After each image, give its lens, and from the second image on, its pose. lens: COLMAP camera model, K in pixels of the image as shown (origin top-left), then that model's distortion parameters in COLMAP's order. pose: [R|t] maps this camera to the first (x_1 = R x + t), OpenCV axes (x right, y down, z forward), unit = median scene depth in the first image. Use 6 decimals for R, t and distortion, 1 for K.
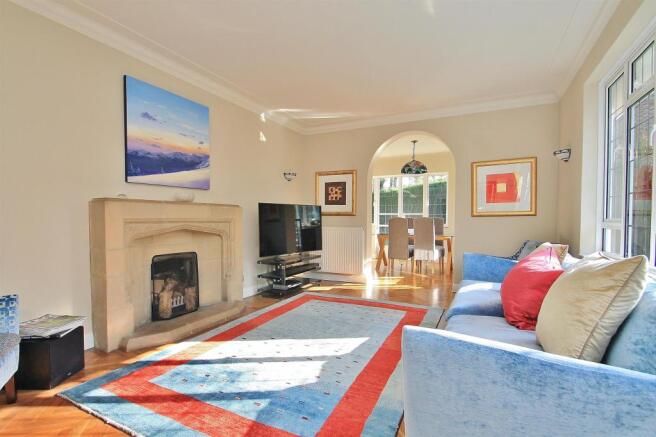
lens RADIAL K [[309.2, 0, 323.4], [0, 309.2, 226.3], [0, 0, 1]] dist [-0.003652, -0.000835]
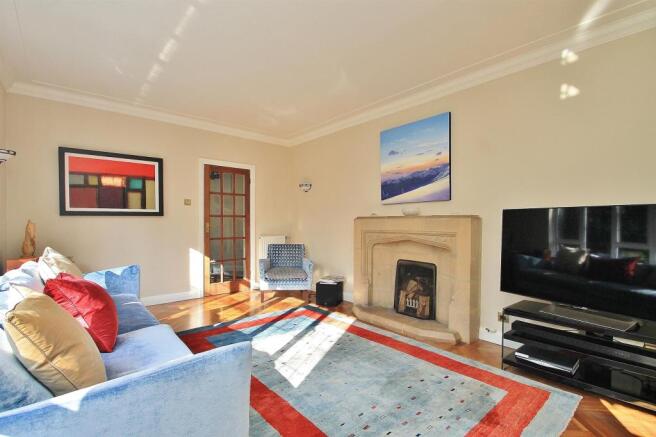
lens RADIAL K [[309.2, 0, 323.4], [0, 309.2, 226.3], [0, 0, 1]] dist [-0.003652, -0.000835]
pose [[-0.388784, 0.006410, -0.921307, 0.760445], [-0.028800, 0.999403, 0.019107, -0.056700], [0.920879, 0.033962, -0.388367, 1.230868]]
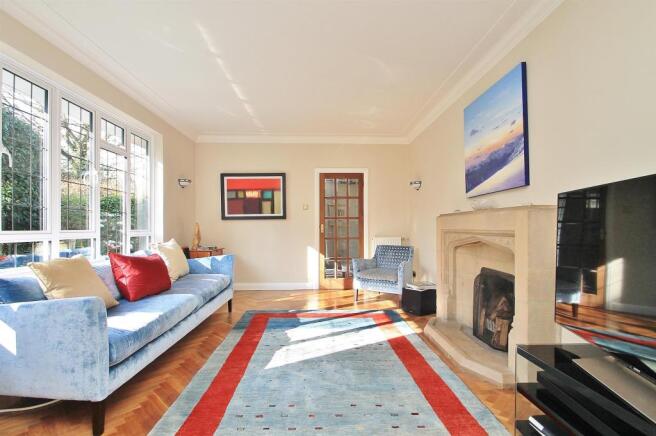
lens RADIAL K [[309.2, 0, 323.4], [0, 309.2, 225.8], [0, 0, 1]] dist [-0.003652, -0.000835]
pose [[-0.878932, -0.002258, -0.476941, 0.377341], [-0.011436, 0.999801, 0.016342, -0.047878], [0.476809, 0.019818, -0.878783, 1.660763]]
